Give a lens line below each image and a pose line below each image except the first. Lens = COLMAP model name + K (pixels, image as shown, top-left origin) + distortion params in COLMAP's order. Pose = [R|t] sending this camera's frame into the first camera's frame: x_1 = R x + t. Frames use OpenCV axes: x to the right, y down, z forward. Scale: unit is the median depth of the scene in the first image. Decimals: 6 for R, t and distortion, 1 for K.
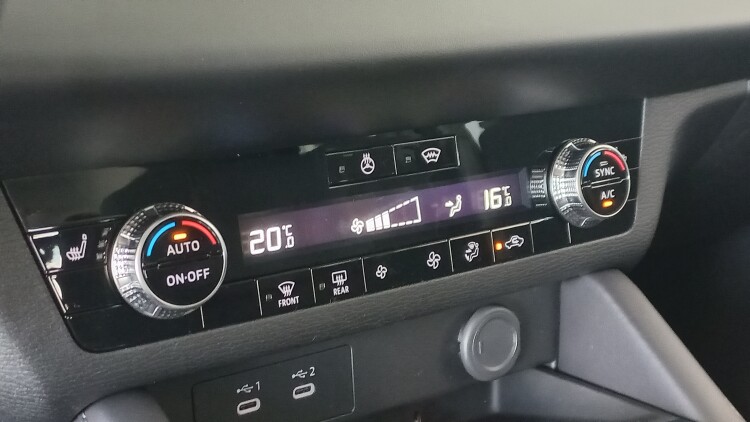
lens RADIAL K [[1063.6, 0, 376.0], [0, 1063.6, 216.1], [0, 0, 1]] dist [0.115538, 0.000000]
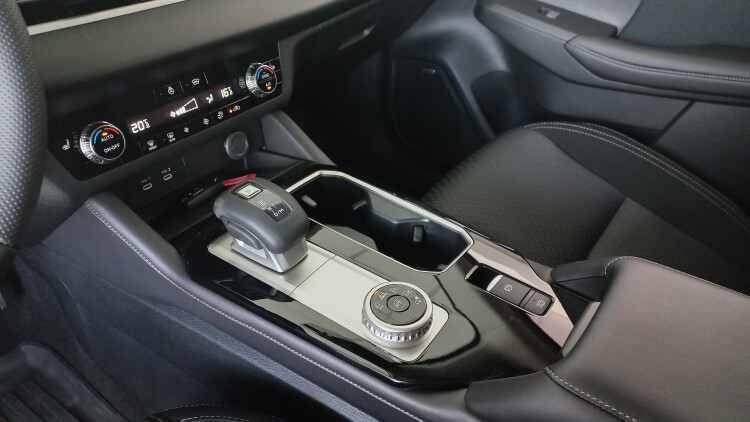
lens RADIAL K [[551.1, 0, 380.5], [0, 551.1, 211.7], [0, 0, 1]] dist [0.081440, -0.062015]
pose [[0.942987, -0.211204, 0.257232, 0.058480], [0.128957, 0.944346, 0.302624, -0.109309], [-0.306831, -0.252198, 0.917742, -0.476200]]
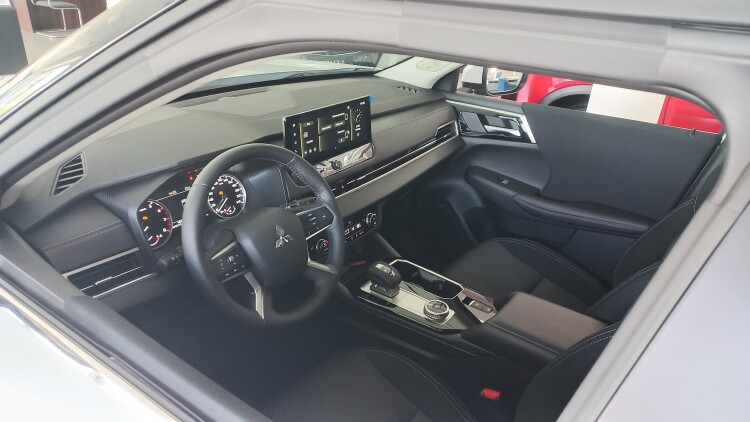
lens RADIAL K [[551.1, 0, 372.7], [0, 551.1, 209.9], [0, 0, 1]] dist [0.081440, -0.062015]
pose [[0.948340, -0.146943, 0.281173, -0.732358], [0.114700, 0.985123, 0.127975, -0.533185], [-0.295794, -0.089114, 0.951086, -2.178177]]
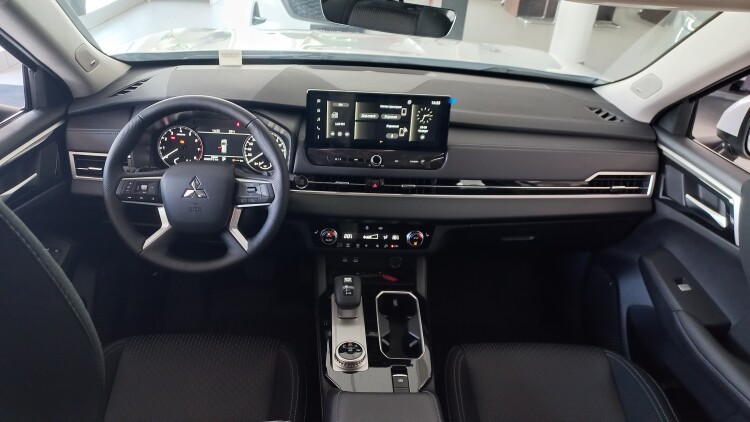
lens RADIAL K [[551.1, 0, 369.9], [0, 551.1, 214.8], [0, 0, 1]] dist [0.081440, -0.062015]
pose [[0.846964, 0.245473, -0.471588, 1.362005], [-0.186610, 0.967851, 0.168642, -0.606998], [0.497824, -0.054831, 0.865543, -1.577316]]
